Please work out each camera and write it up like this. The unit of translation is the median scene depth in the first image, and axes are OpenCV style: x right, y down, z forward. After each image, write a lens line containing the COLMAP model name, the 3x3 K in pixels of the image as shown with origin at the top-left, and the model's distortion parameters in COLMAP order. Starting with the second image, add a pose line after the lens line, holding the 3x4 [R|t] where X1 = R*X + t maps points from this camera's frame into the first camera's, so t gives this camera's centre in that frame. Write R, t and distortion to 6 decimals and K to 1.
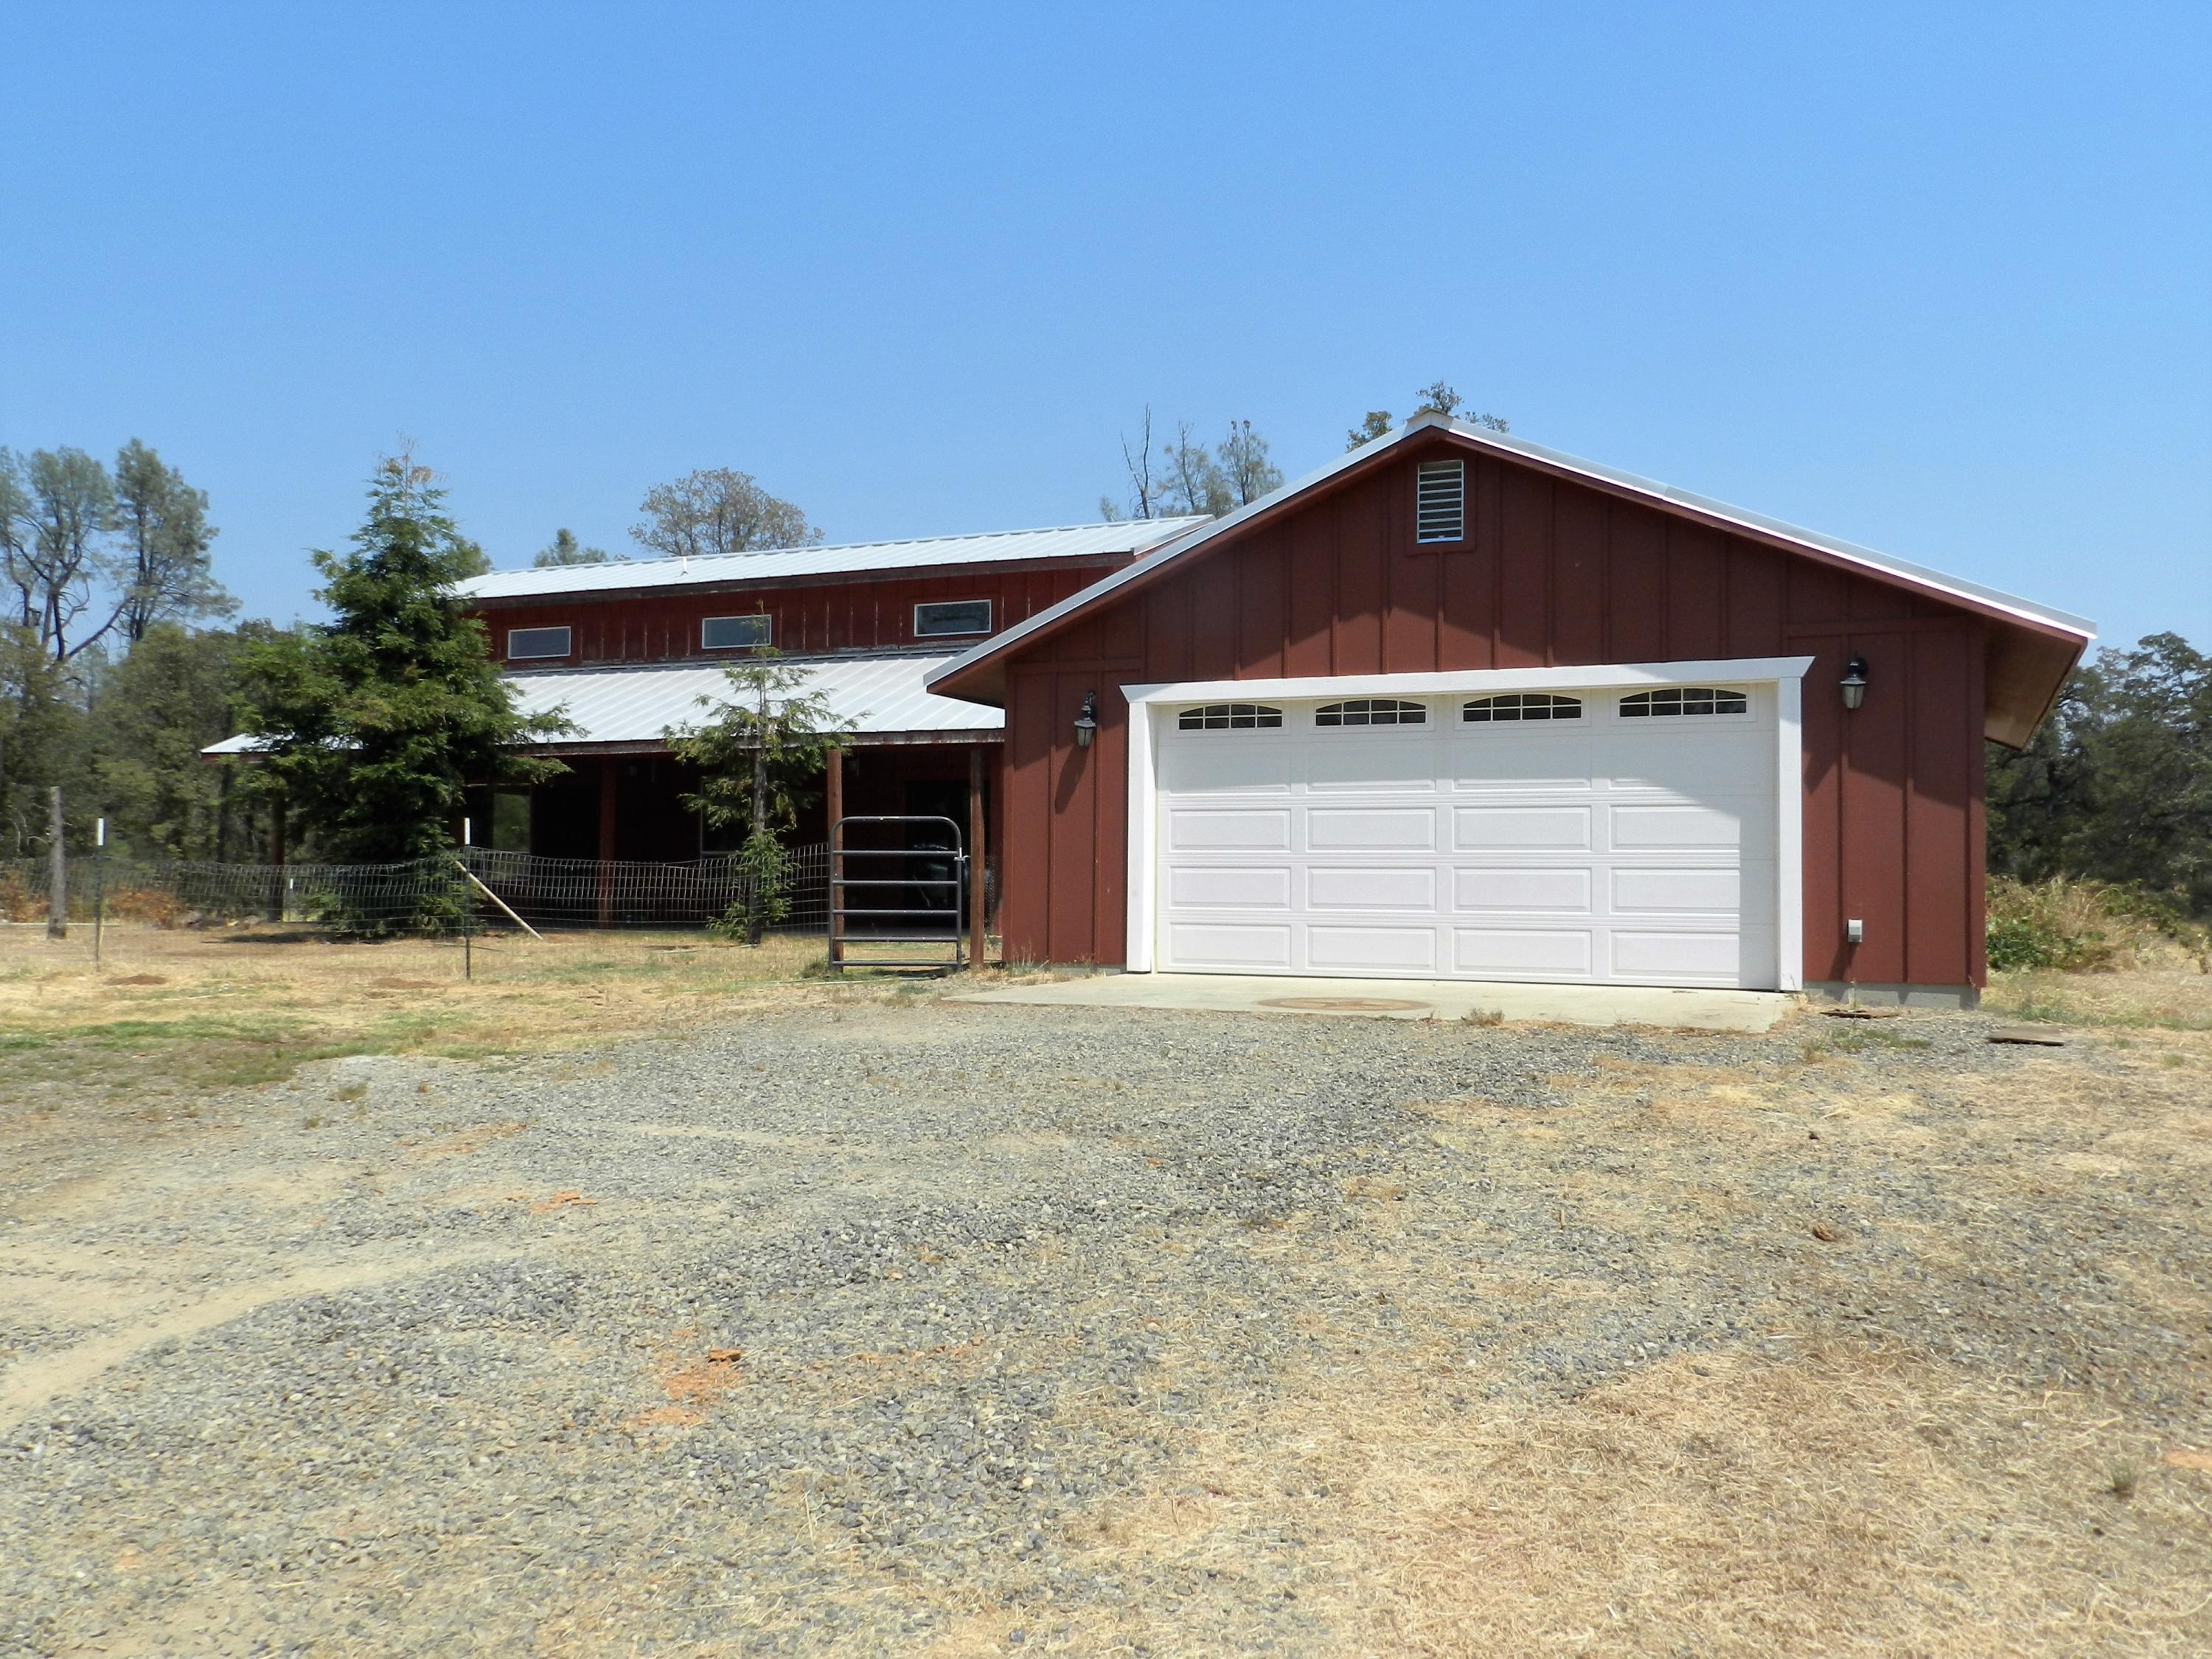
lens RADIAL K [[1851.9, 0, 1114.4], [0, 1851.9, 839.2], [0, 0, 1]] dist [0.006908, 0.012431]
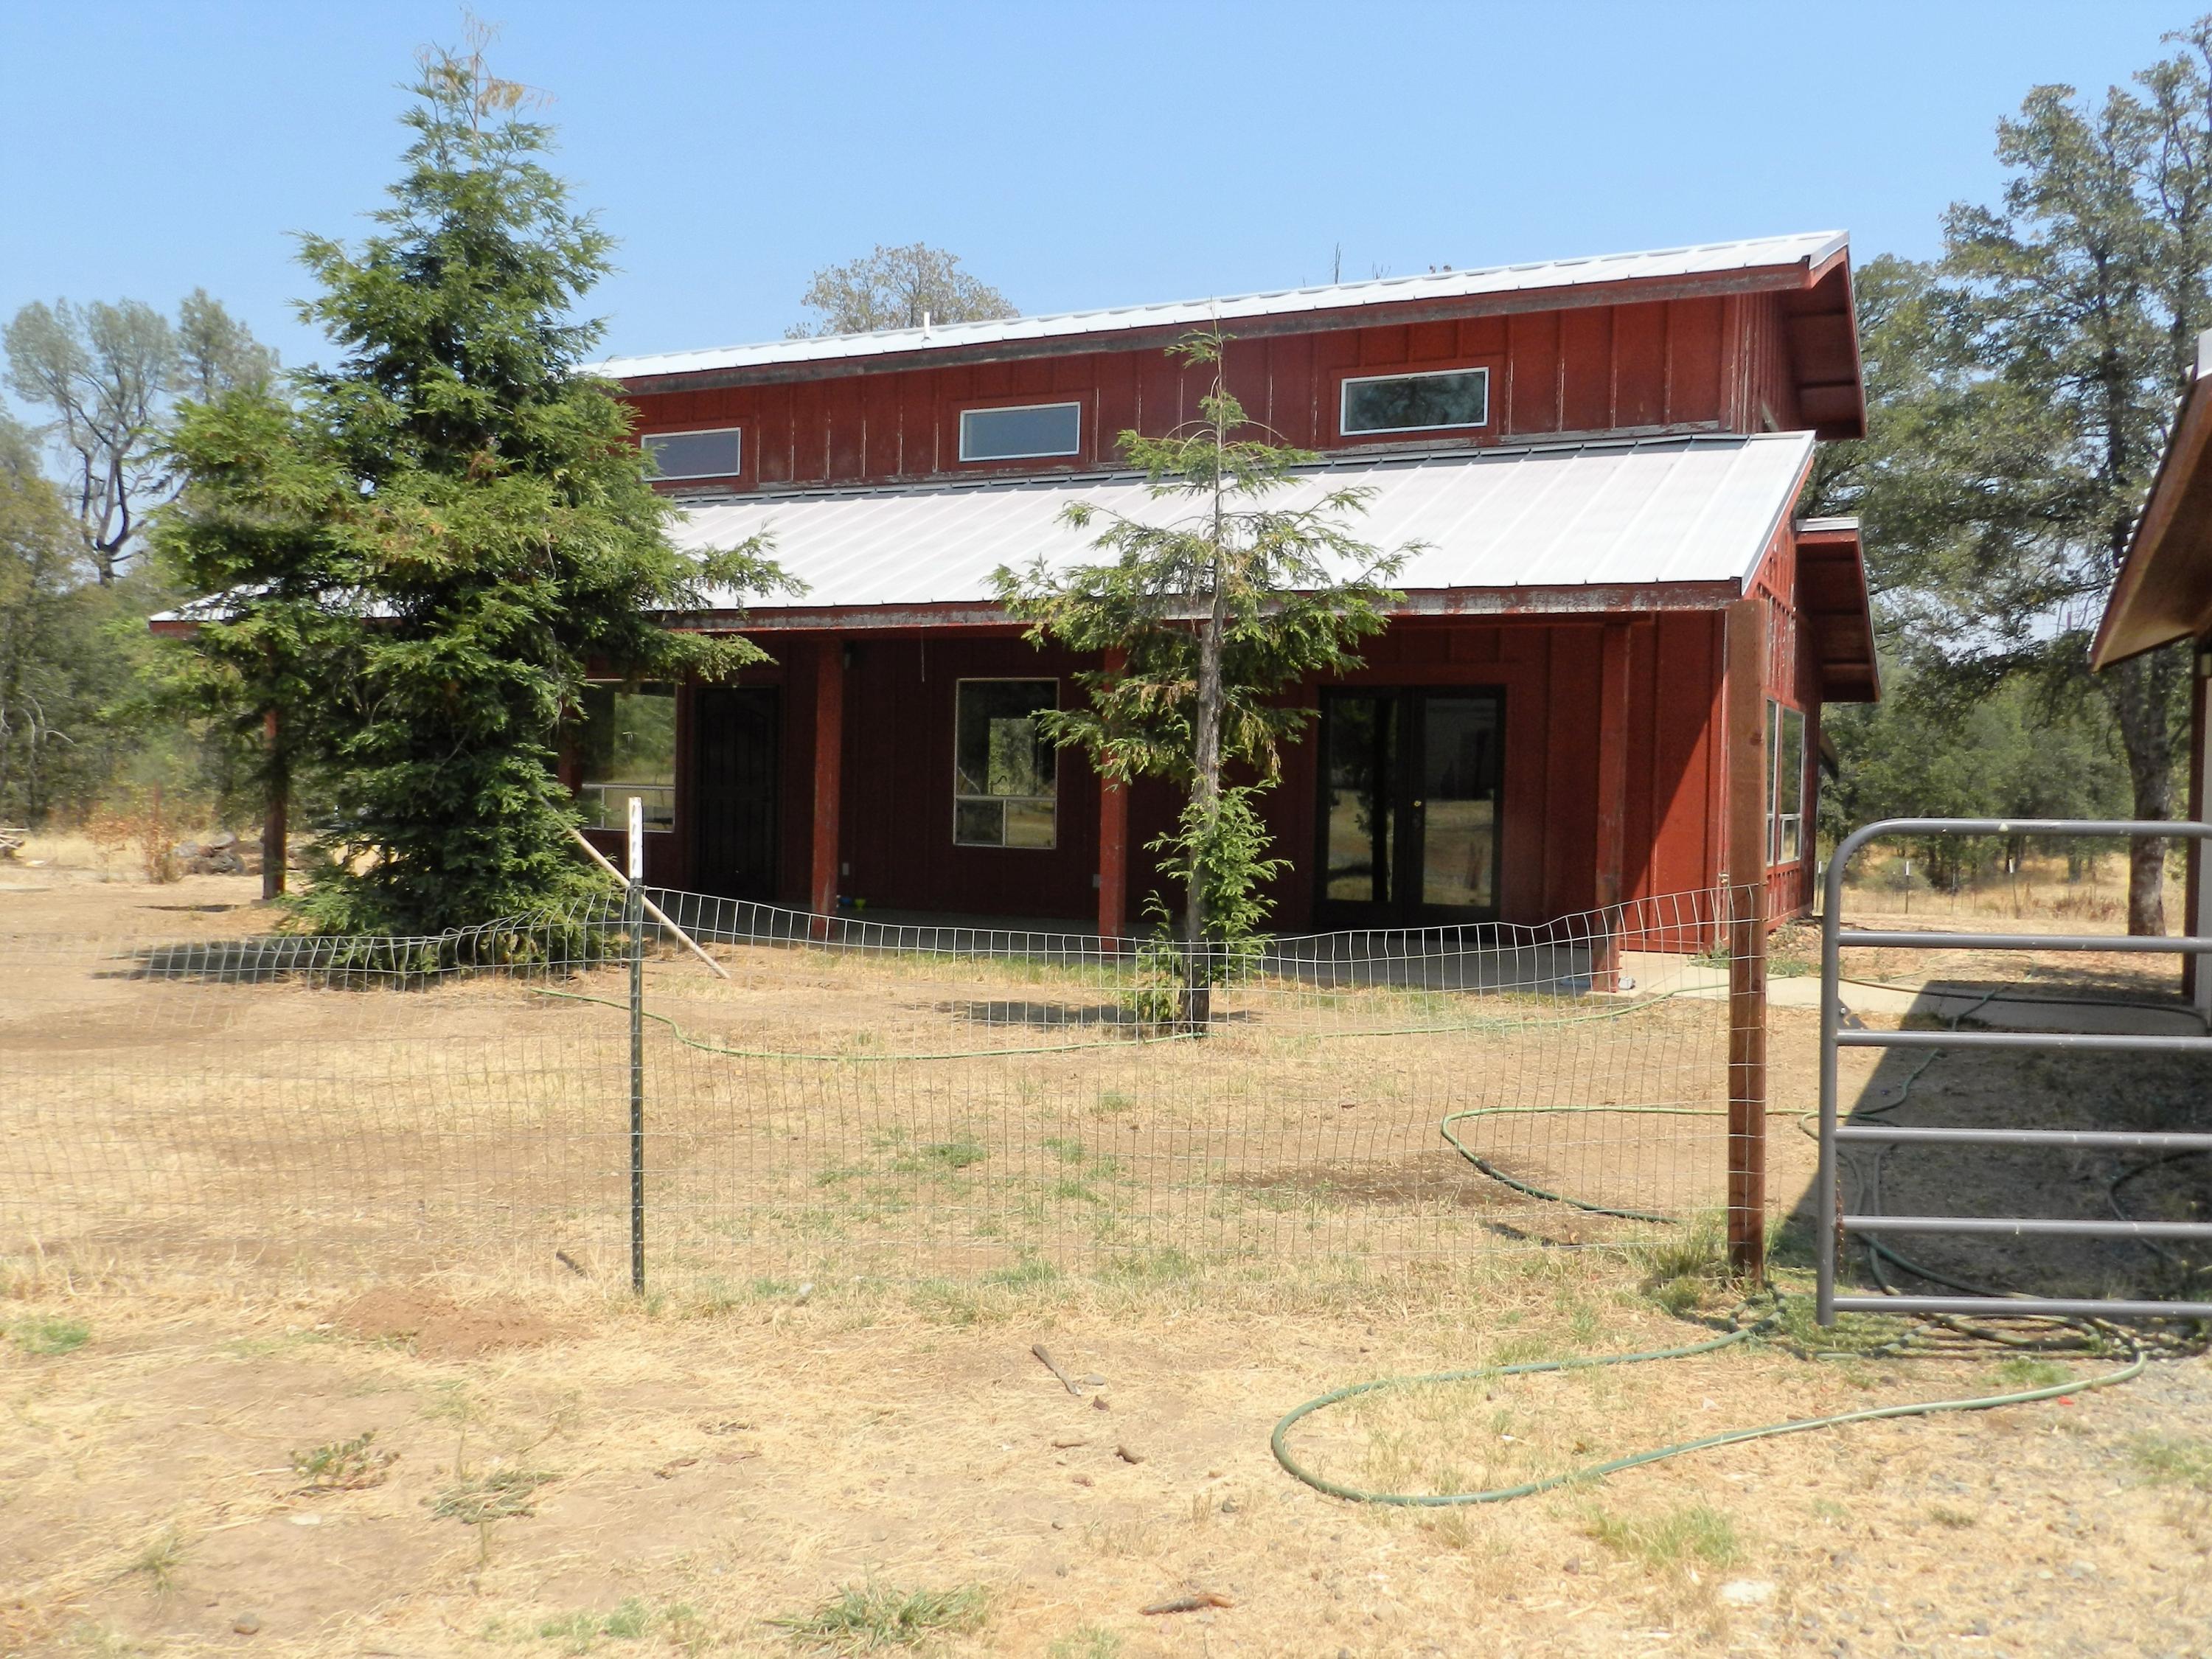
lens RADIAL K [[1851.9, 0, 1106.5], [0, 1851.9, 830.3], [0, 0, 1]] dist [0.006908, 0.012431]
pose [[0.998799, 0.017303, -0.045828, -0.179440], [-0.014959, 0.998587, 0.050996, -0.016664], [0.046646, -0.050250, 0.997647, 0.482708]]
